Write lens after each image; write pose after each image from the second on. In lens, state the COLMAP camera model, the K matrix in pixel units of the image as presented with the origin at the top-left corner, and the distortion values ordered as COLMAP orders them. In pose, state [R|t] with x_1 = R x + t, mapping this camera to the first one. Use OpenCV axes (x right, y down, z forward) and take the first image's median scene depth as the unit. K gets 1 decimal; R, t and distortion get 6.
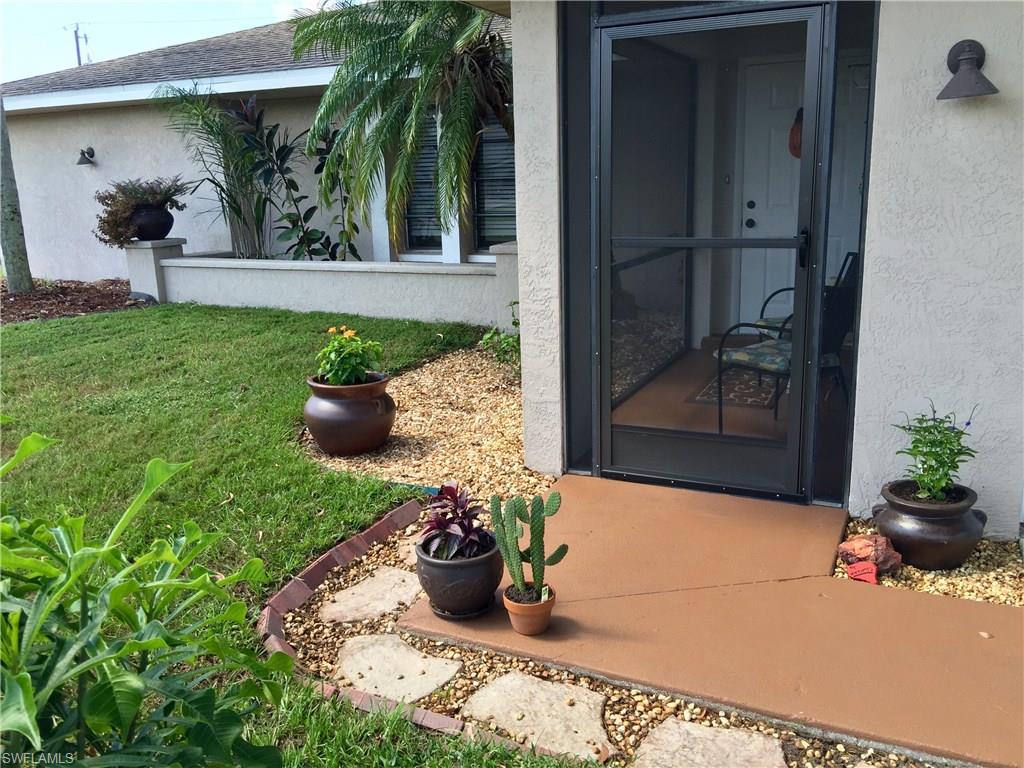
lens RADIAL K [[863.1, 0, 511.5], [0, 863.1, 384.0], [0, 0, 1]] dist [0.006648, -0.005919]
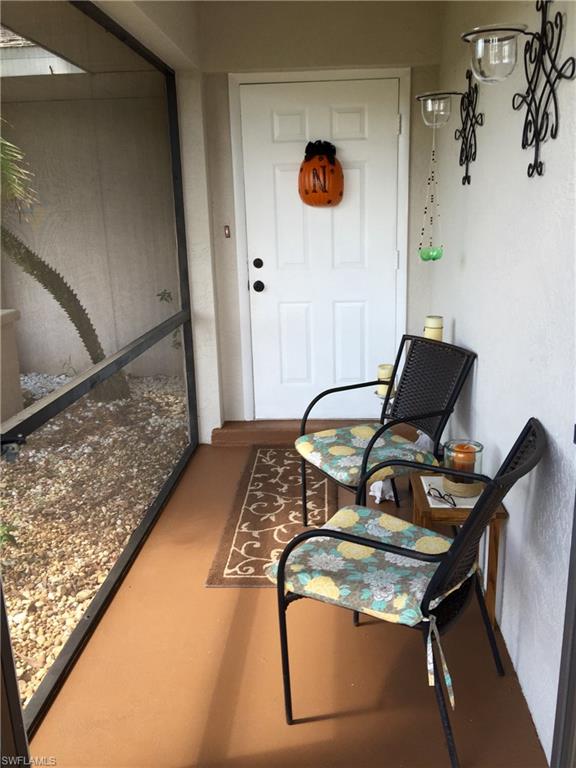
lens RADIAL K [[647.3, 0, 289.7], [0, 647.3, 383.7], [0, 0, 1]] dist [0.006648, -0.005919]
pose [[0.930187, -0.090951, 0.355640, 0.080358], [0.087770, 0.995824, 0.025108, -0.107439], [-0.356439, 0.007859, 0.934286, 0.424208]]
